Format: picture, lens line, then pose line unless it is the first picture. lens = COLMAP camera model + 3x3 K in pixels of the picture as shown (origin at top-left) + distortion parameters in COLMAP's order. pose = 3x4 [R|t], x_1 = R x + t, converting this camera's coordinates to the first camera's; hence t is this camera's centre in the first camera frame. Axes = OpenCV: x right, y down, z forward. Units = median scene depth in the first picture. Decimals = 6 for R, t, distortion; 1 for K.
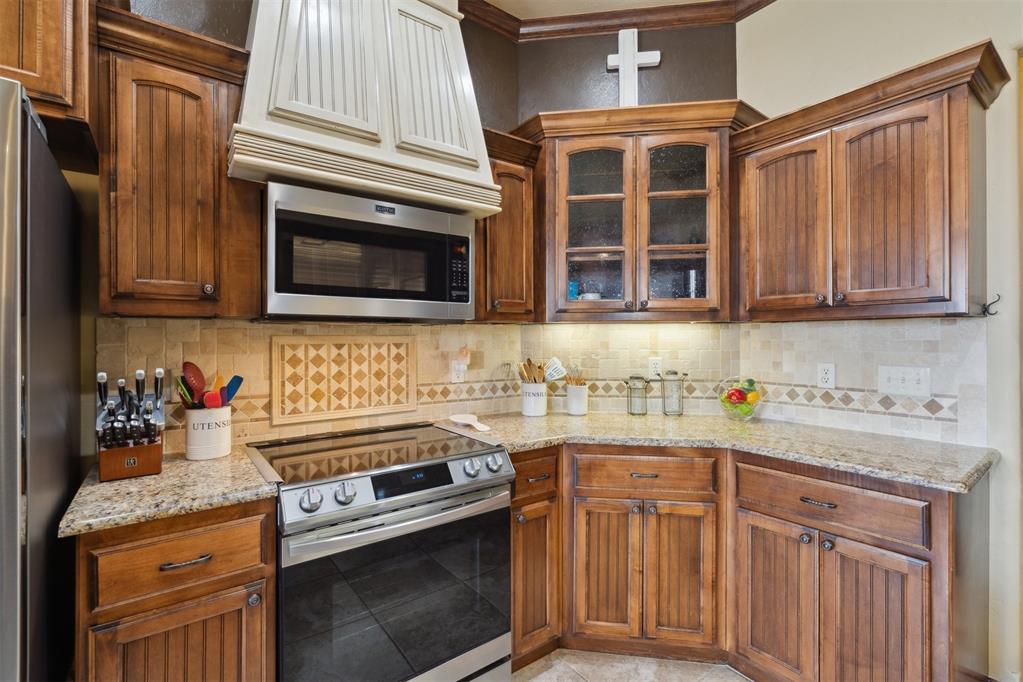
lens RADIAL K [[459.4, 0, 511.2], [0, 459.4, 337.4], [0, 0, 1]] dist [-0.007564, 0.002552]
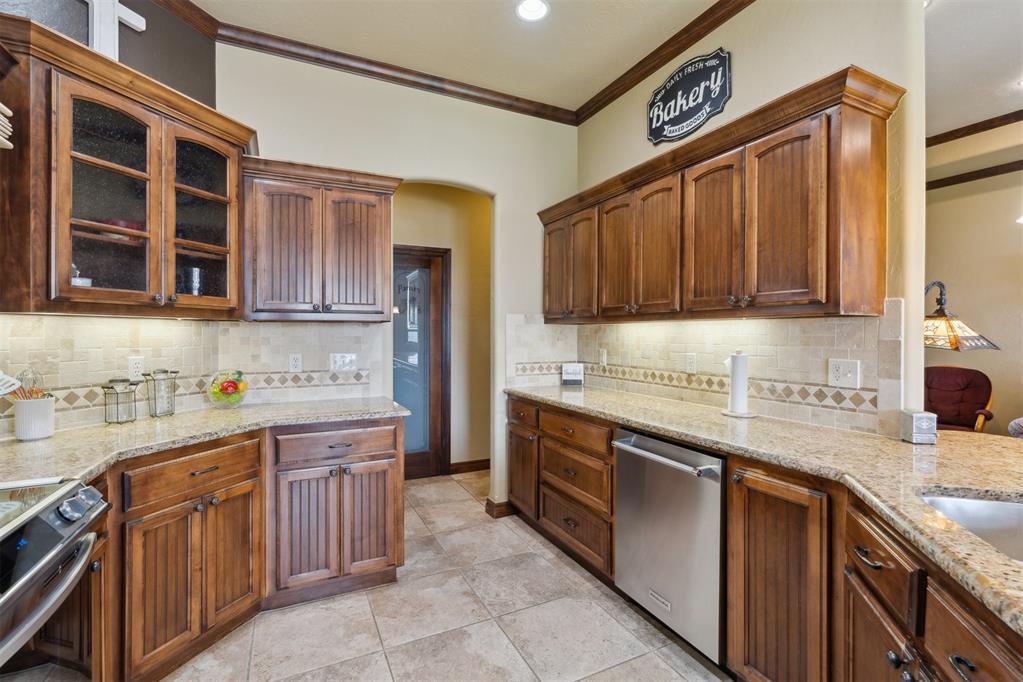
lens RADIAL K [[459.4, 0, 510.3], [0, 459.4, 337.2], [0, 0, 1]] dist [-0.007564, 0.002552]
pose [[0.187355, -0.003629, 0.982285, -0.545046], [-0.000709, 0.999992, 0.003830, 0.002876], [-0.982292, -0.001414, 0.187351, 0.144899]]
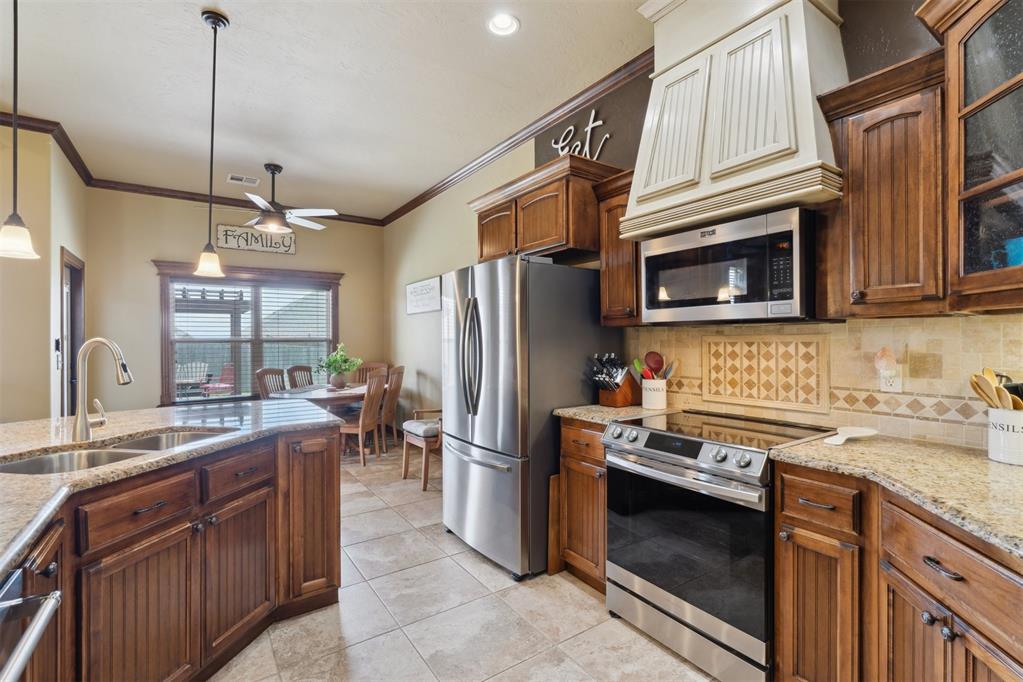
lens RADIAL K [[459.4, 0, 508.1], [0, 459.4, 341.7], [0, 0, 1]] dist [-0.007564, 0.002552]
pose [[-0.043590, 0.007297, -0.999023, 0.822182], [0.007660, 0.999946, 0.006970, 0.000363], [0.999020, -0.007348, -0.043644, 0.429225]]
